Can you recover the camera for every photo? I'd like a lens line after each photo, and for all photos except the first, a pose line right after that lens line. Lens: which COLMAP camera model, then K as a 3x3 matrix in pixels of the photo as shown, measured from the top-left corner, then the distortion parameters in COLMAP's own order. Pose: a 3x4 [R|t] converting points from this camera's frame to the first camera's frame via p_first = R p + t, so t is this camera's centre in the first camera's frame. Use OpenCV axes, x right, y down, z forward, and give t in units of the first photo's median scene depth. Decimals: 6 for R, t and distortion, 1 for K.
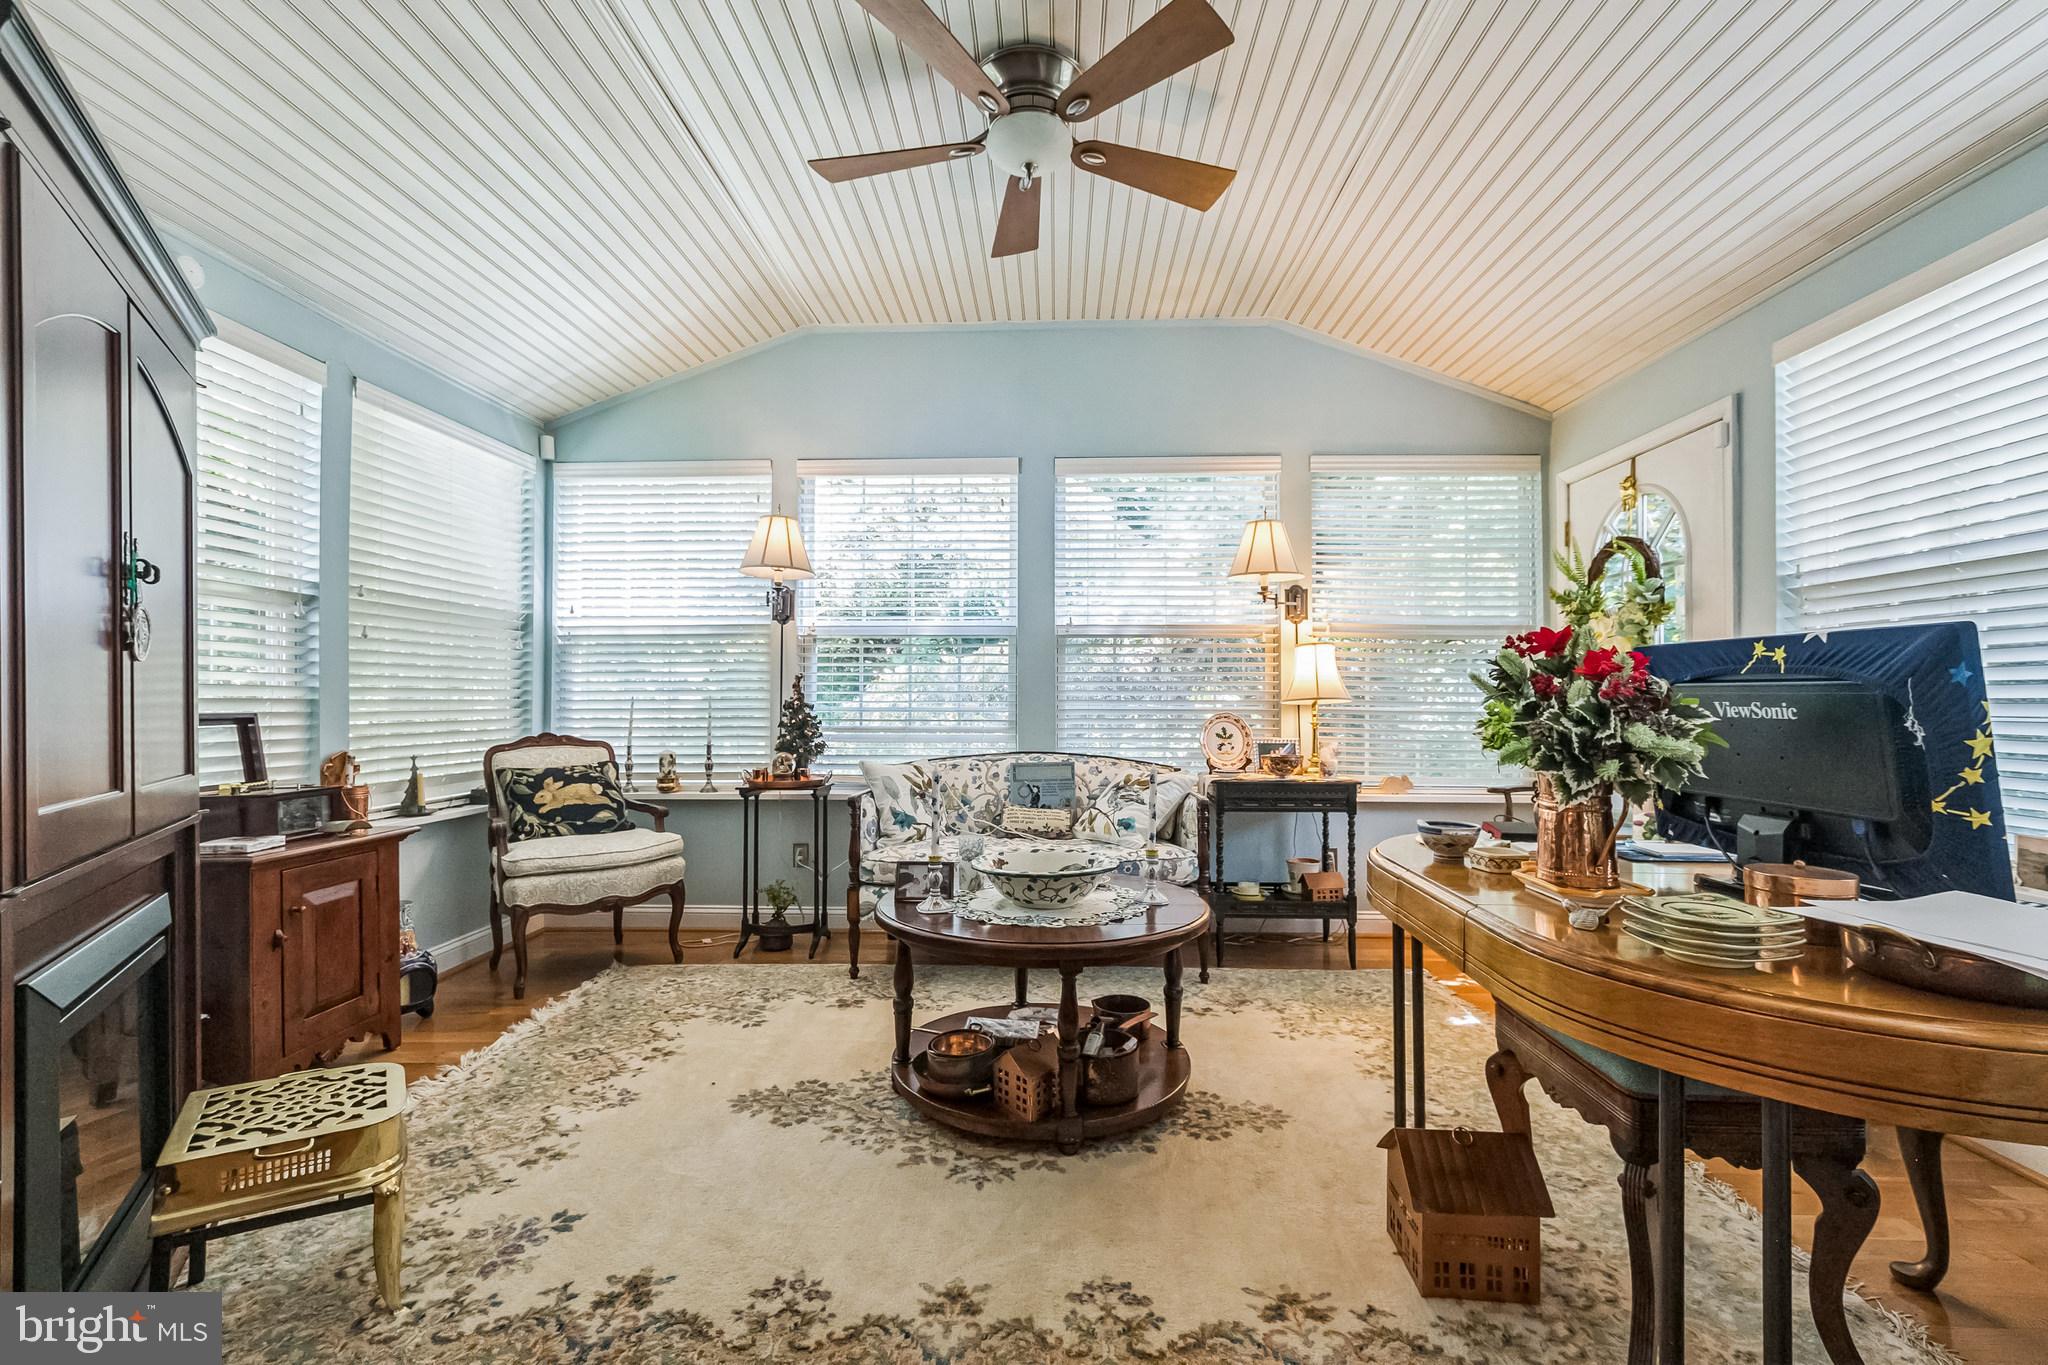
lens RADIAL K [[914.9, 0, 1026.5], [0, 914.9, 696.3], [0, 0, 1]] dist [0.000567, 0.000008]
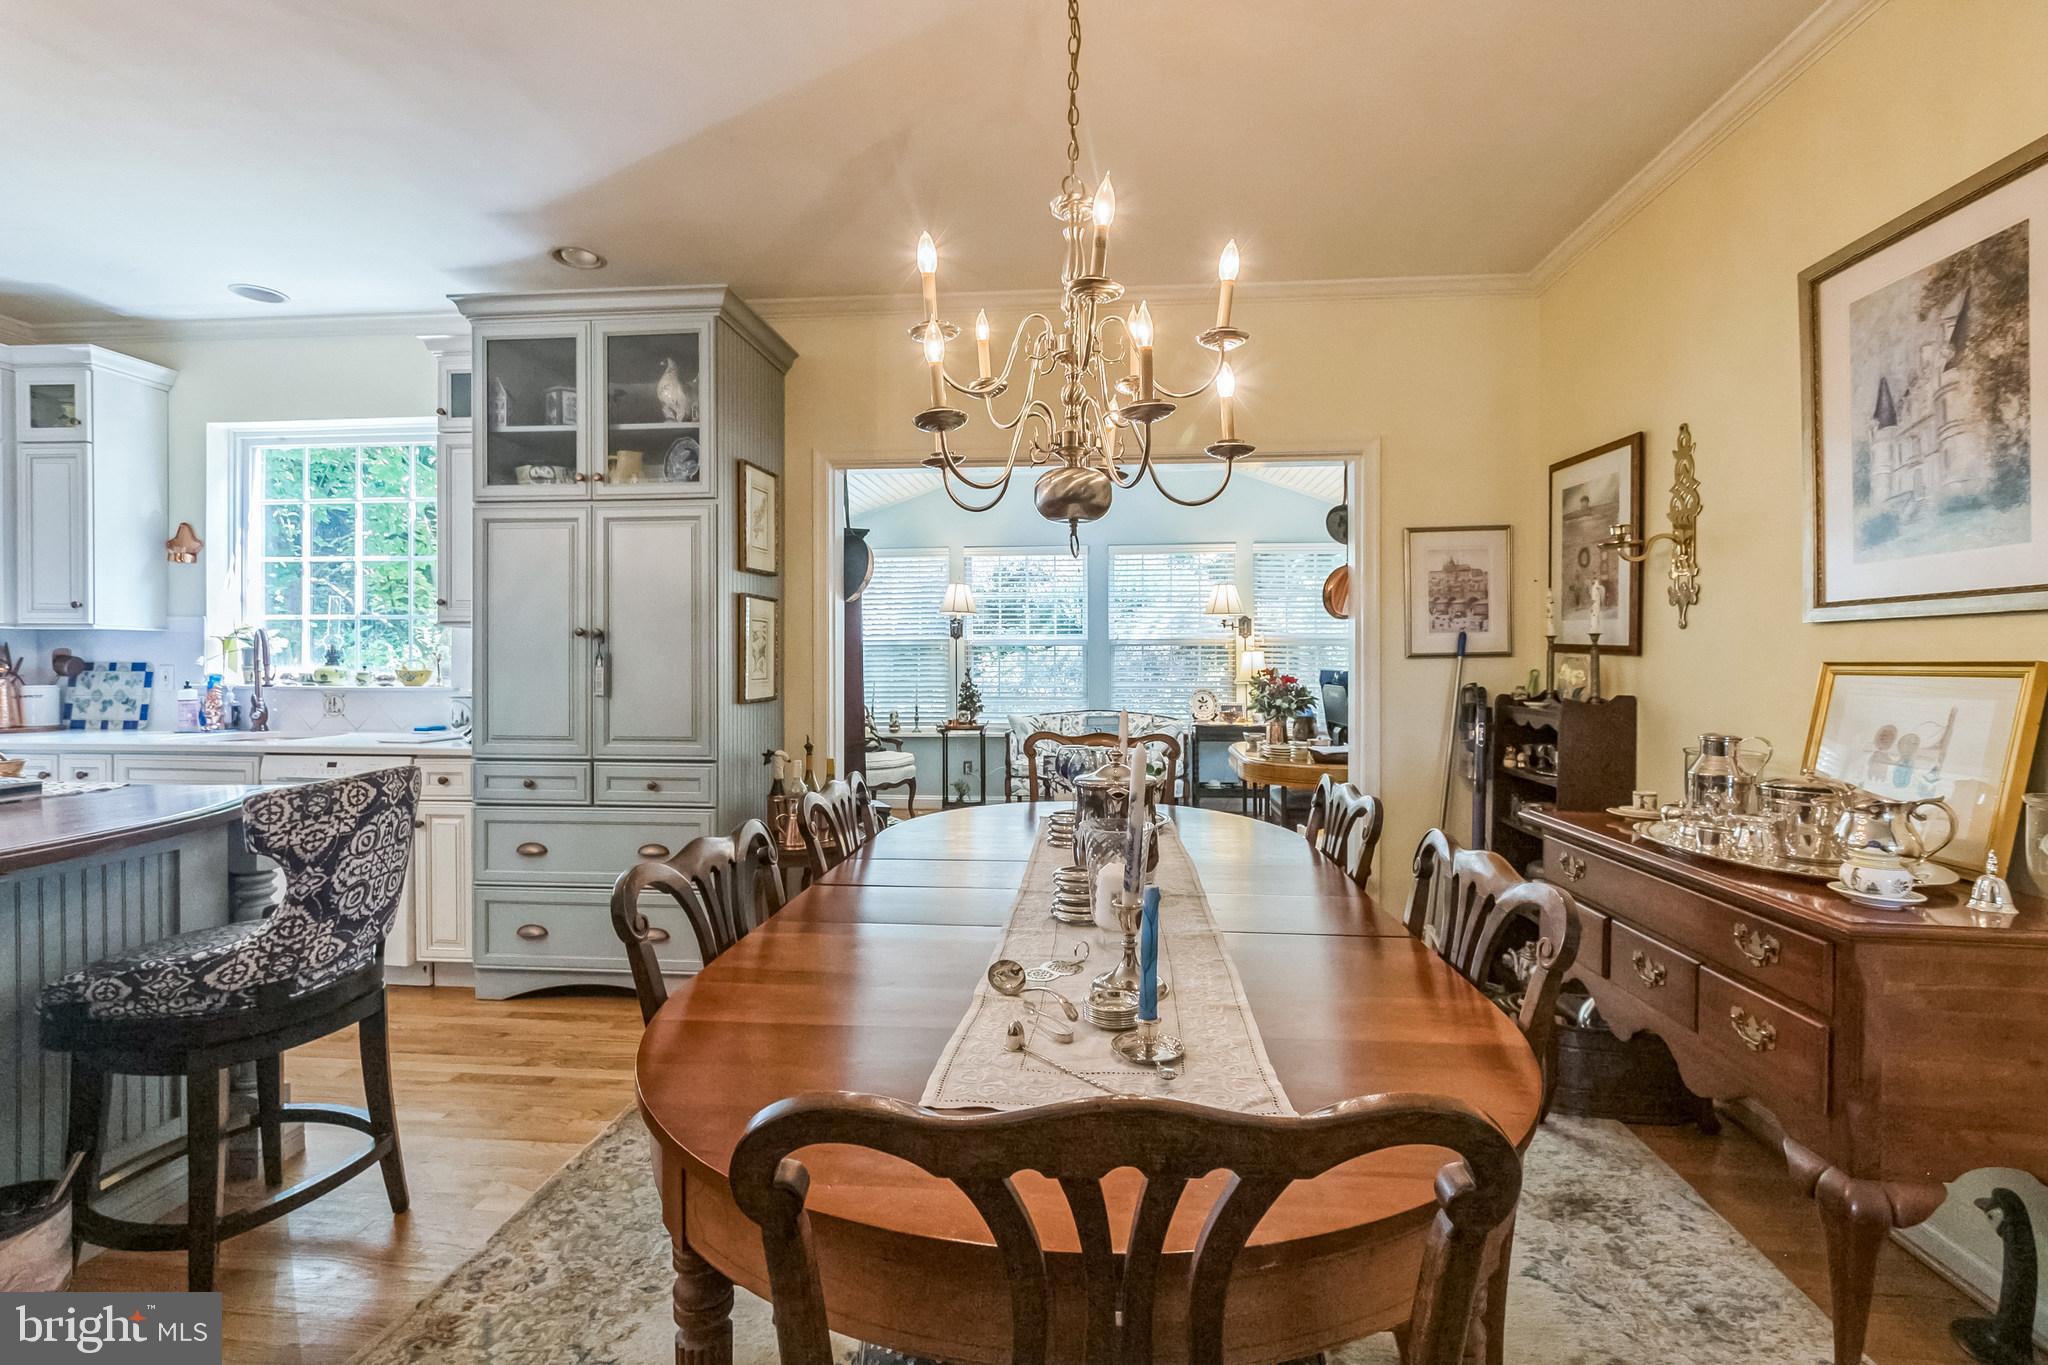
lens RADIAL K [[914.9, 0, 1023.1], [0, 914.9, 670.7], [0, 0, 1]] dist [0.000567, 0.000008]
pose [[0.998048, -0.004179, -0.062316, -0.026911], [0.004948, 0.999913, 0.012188, -0.041564], [0.062260, -0.012473, 0.997982, -0.837407]]
